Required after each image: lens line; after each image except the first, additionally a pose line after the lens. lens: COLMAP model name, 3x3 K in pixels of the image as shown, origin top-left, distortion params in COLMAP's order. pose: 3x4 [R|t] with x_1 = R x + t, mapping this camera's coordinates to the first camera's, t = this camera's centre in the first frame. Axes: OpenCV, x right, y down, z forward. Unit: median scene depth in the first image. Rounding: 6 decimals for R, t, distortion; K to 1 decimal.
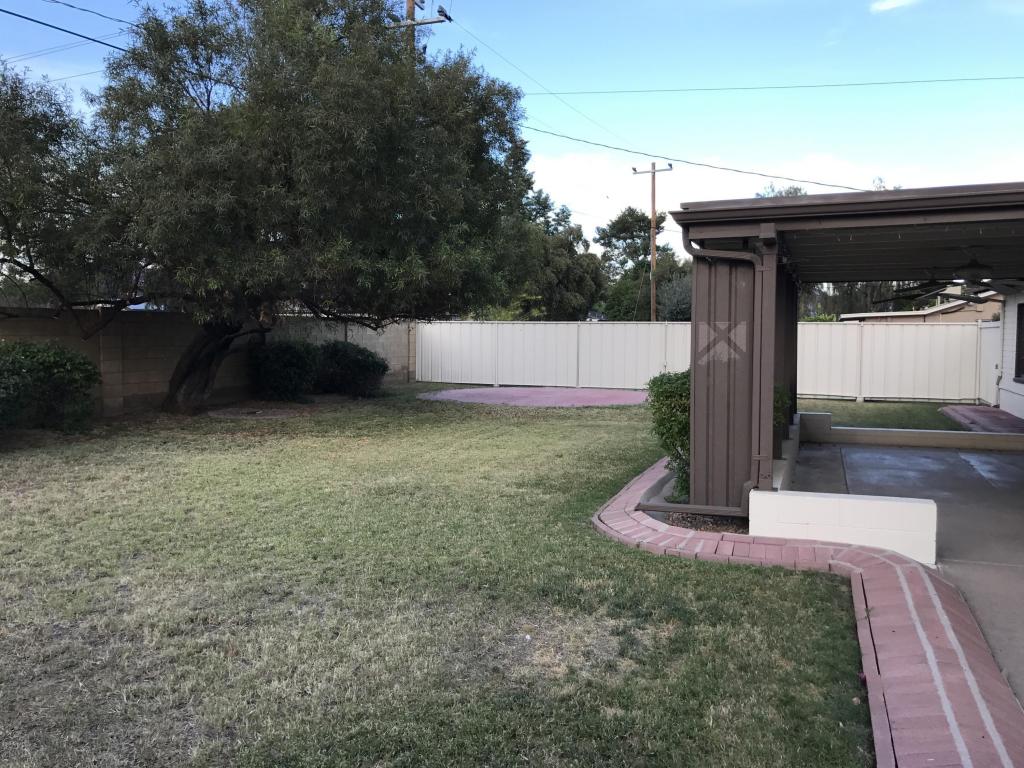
lens RADIAL K [[841.3, 0, 508.2], [0, 841.3, 382.1], [0, 0, 1]] dist [0.072587, -0.010554]
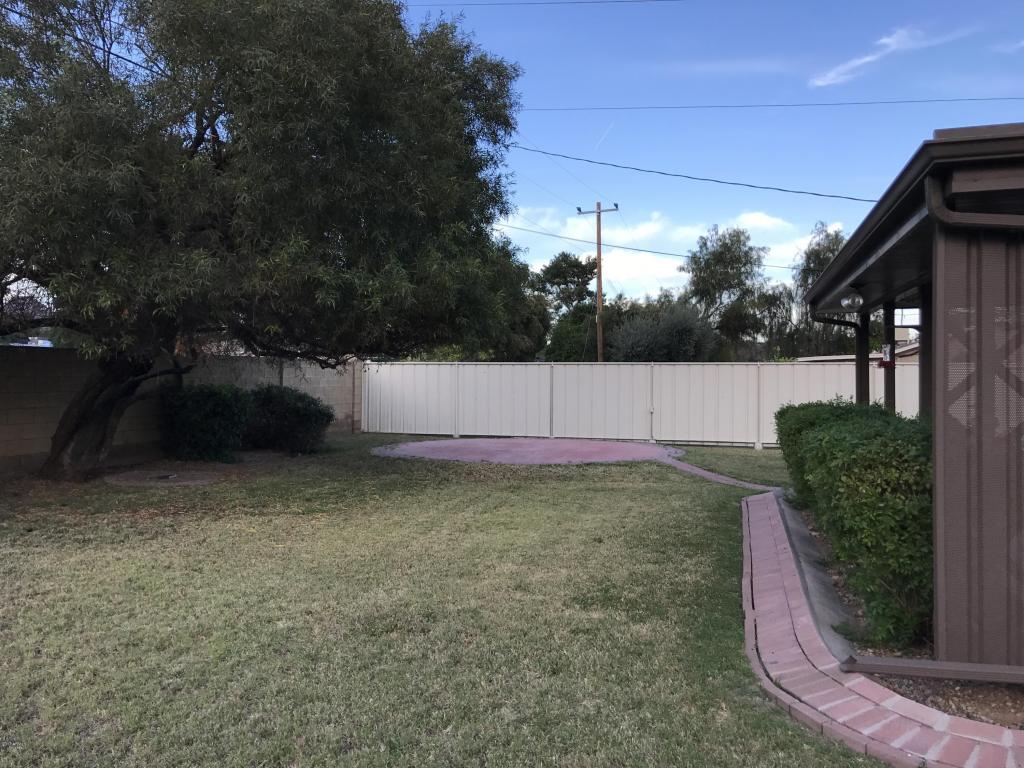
lens RADIAL K [[852.4, 0, 507.4], [0, 852.4, 379.9], [0, 0, 1]] dist [0.033864, -0.009573]
pose [[0.996573, -0.002856, 0.082672, -0.059185], [0.007594, 0.998342, -0.057051, -0.006164], [-0.082372, 0.057483, 0.994942, 0.209606]]
